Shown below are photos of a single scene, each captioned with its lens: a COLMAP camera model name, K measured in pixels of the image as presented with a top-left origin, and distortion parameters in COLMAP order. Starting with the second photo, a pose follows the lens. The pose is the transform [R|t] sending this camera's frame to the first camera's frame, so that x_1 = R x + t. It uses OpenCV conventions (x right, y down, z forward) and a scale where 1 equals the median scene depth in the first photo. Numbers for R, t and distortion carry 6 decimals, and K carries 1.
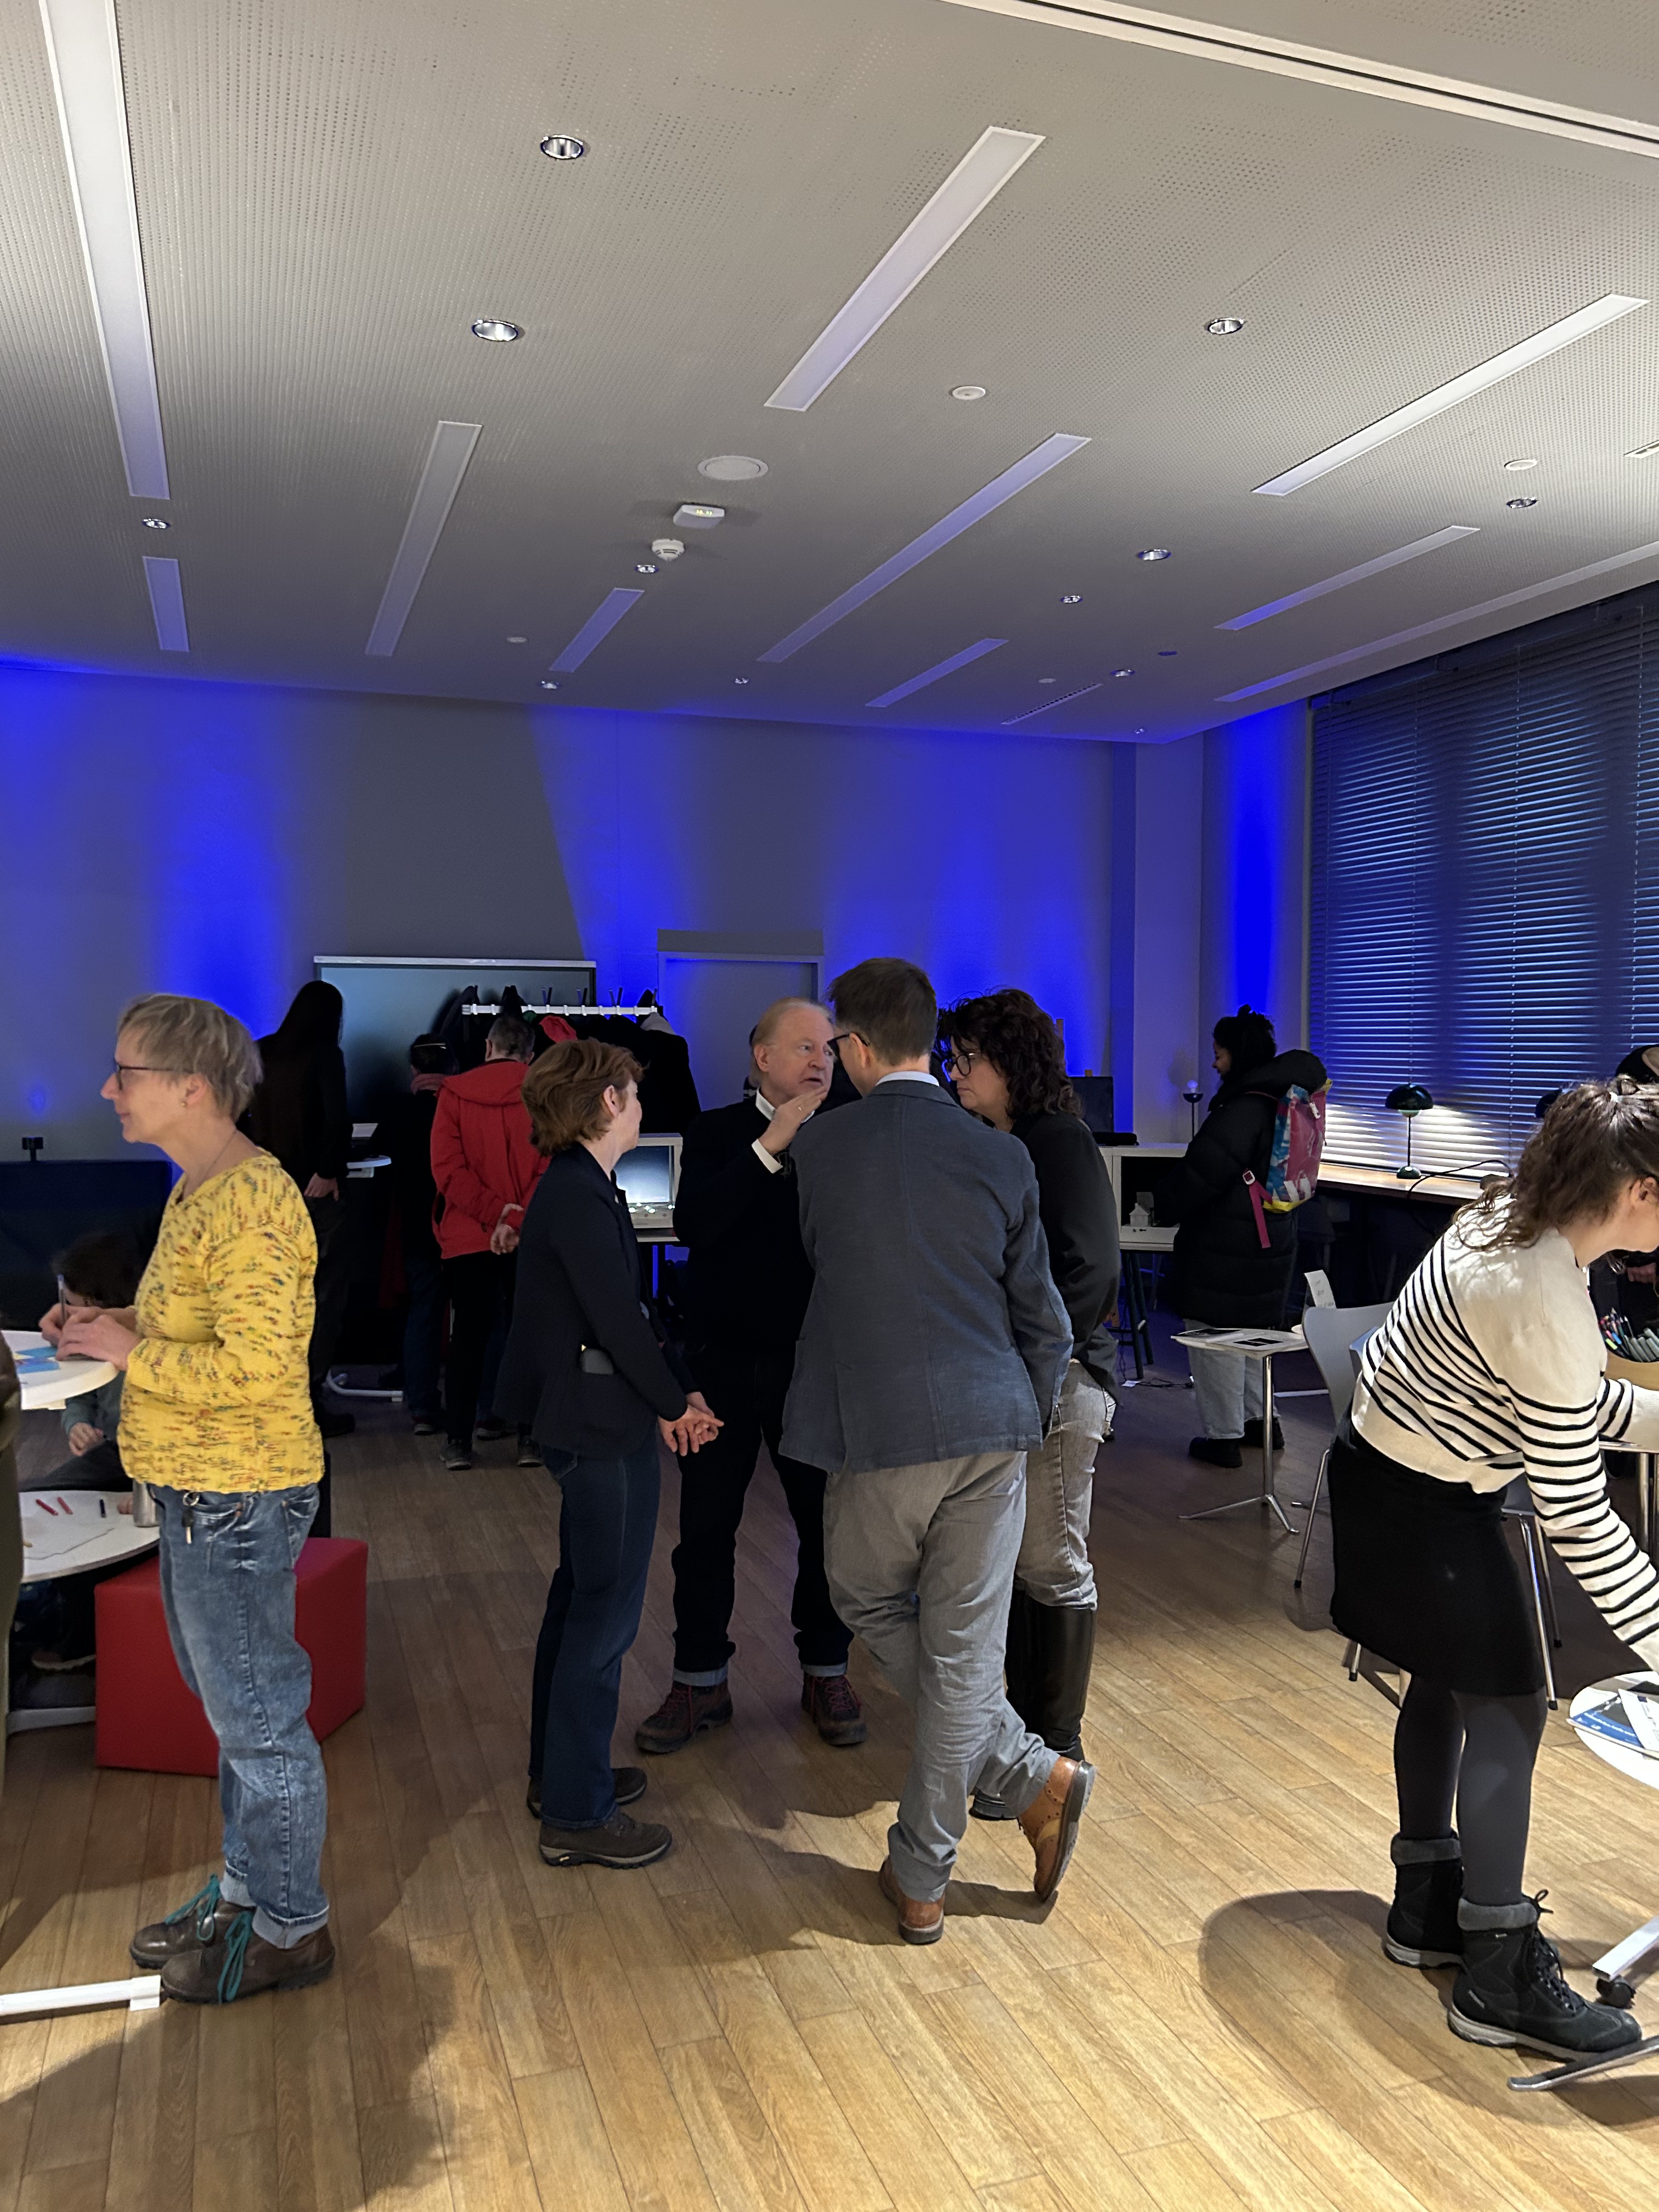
lens RADIAL K [[1685.4, 0, 821.8], [0, 1685.4, 1121.0], [0, 0, 1]] dist [0.002812, 0.001525]
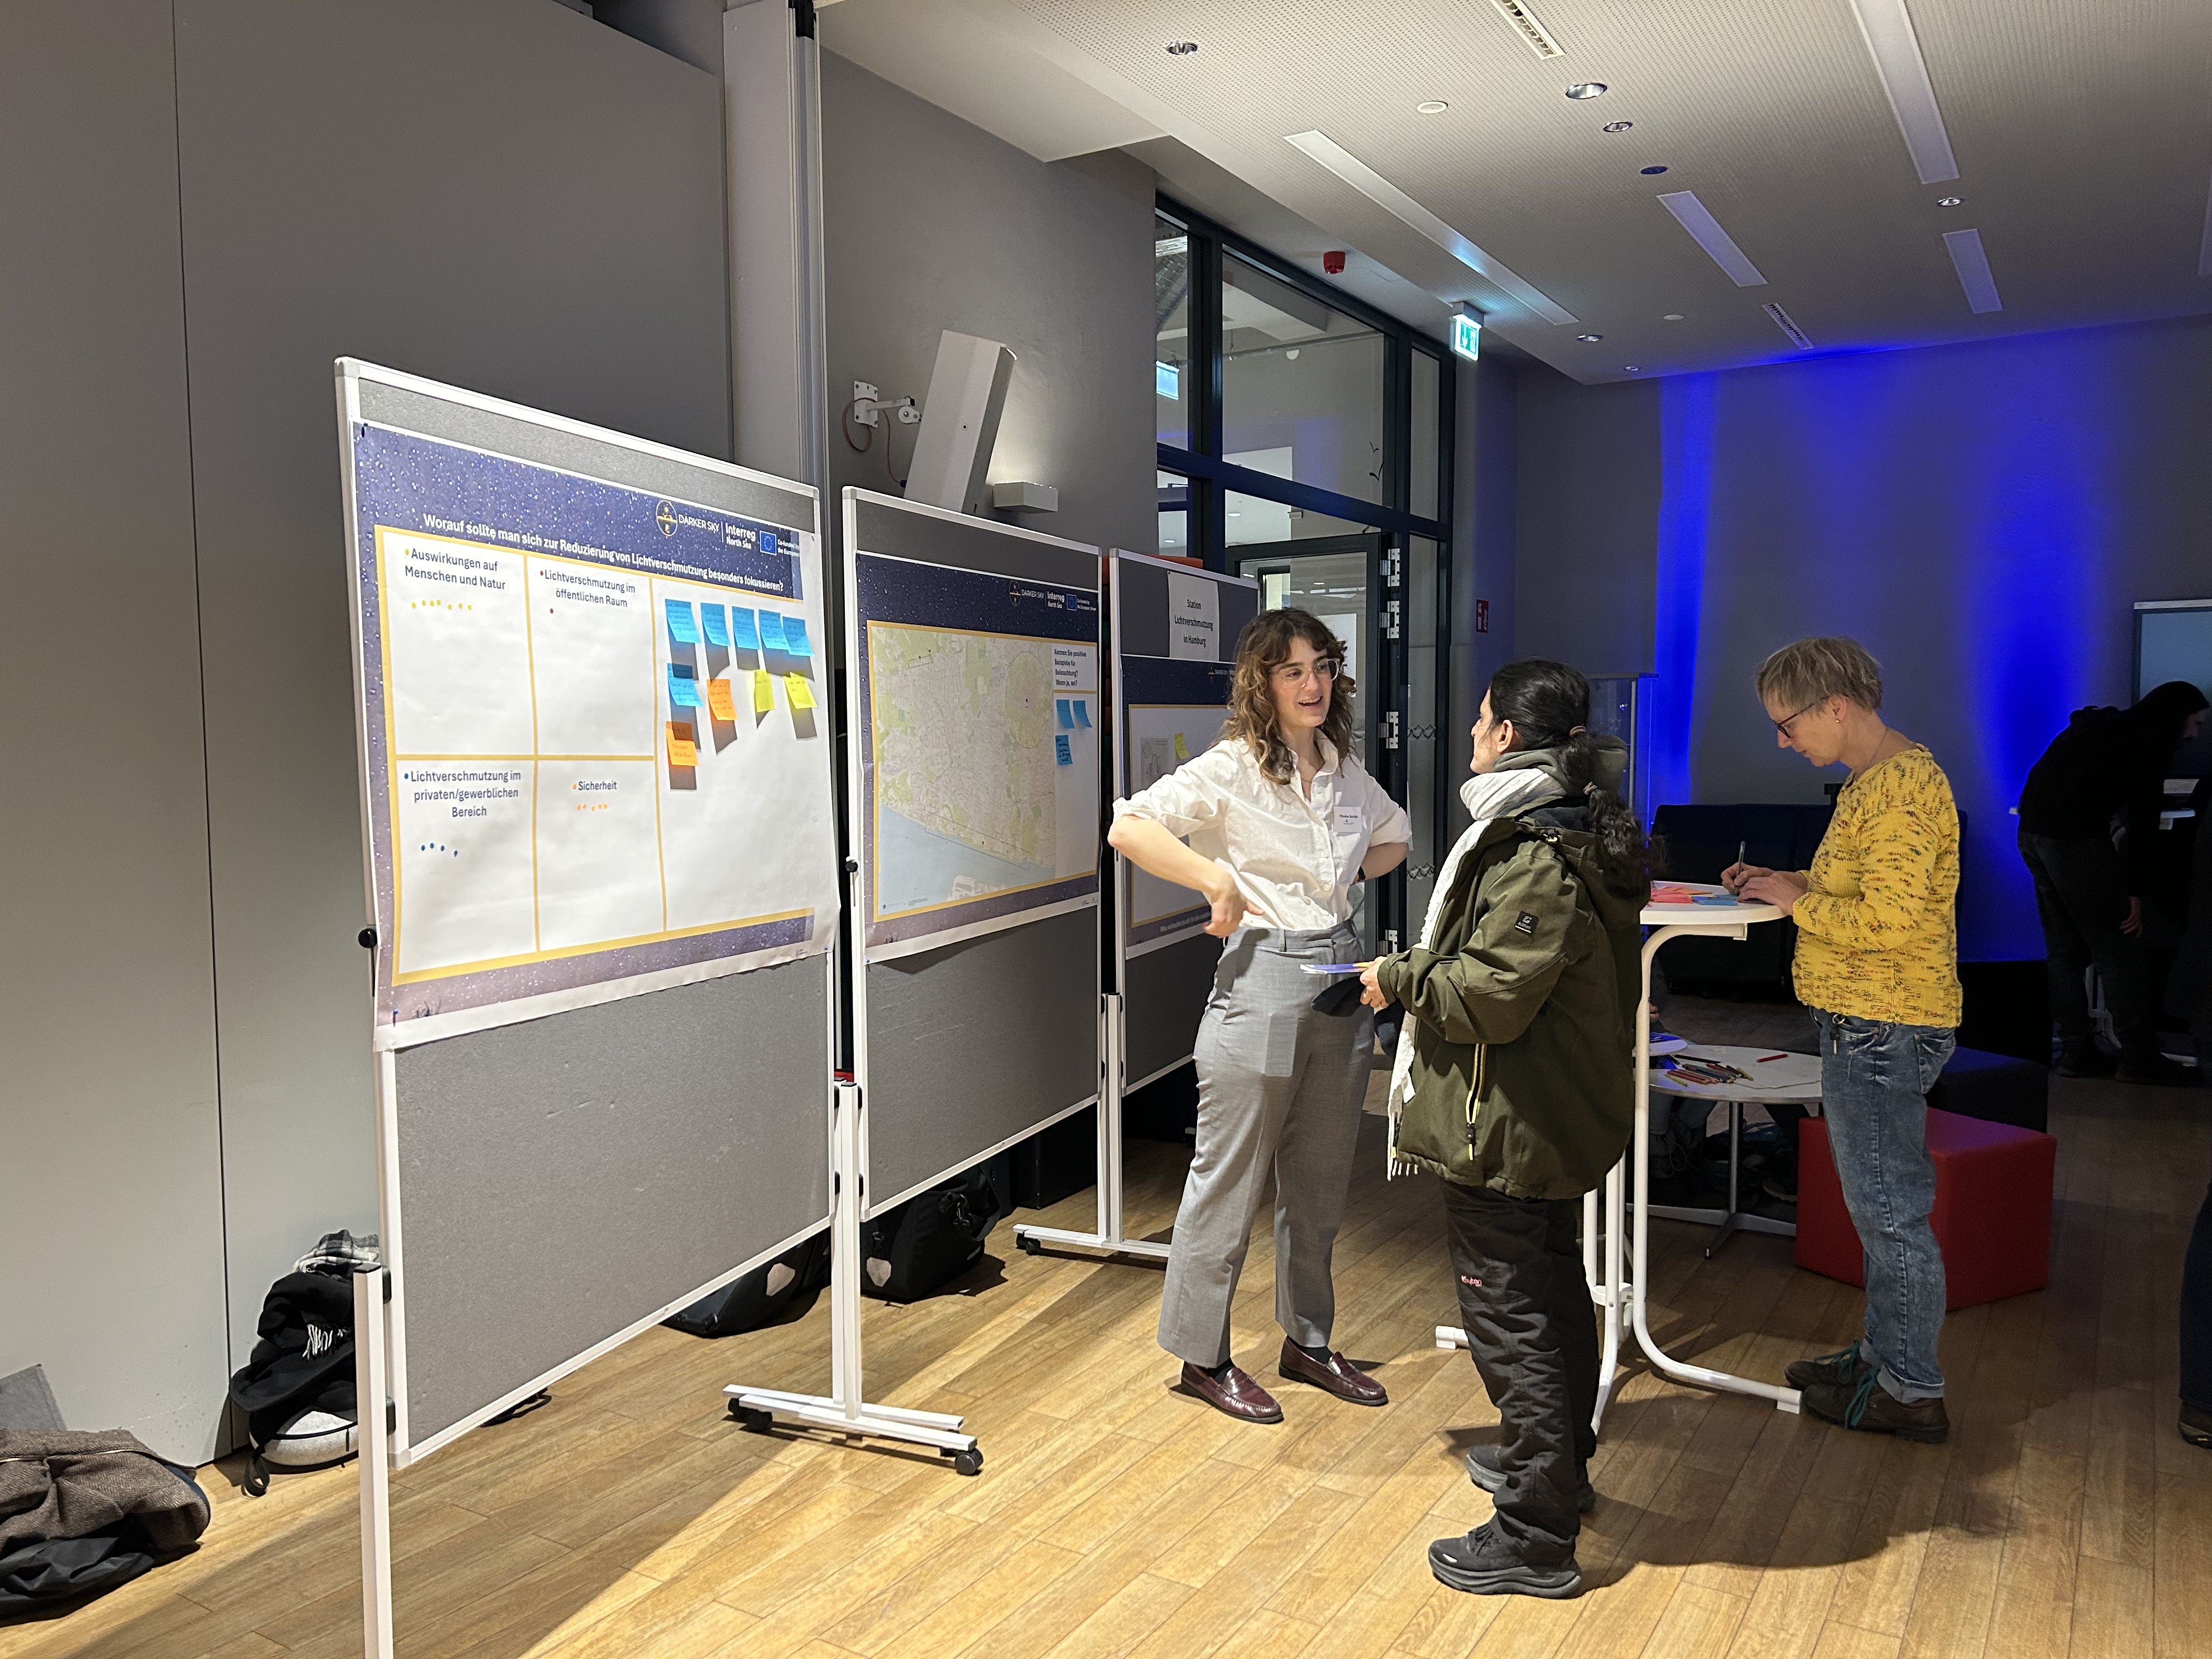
lens RADIAL K [[1685.4, 0, 1106.0], [0, 1685.4, 829.5], [0, 0, 1]] dist [0.002812, 0.001525]
pose [[0.640130, 0.047529, -0.766795, 0.229732], [-0.031890, 0.998868, 0.035291, 0.053883], [0.767604, 0.001862, 0.640922, -0.222941]]
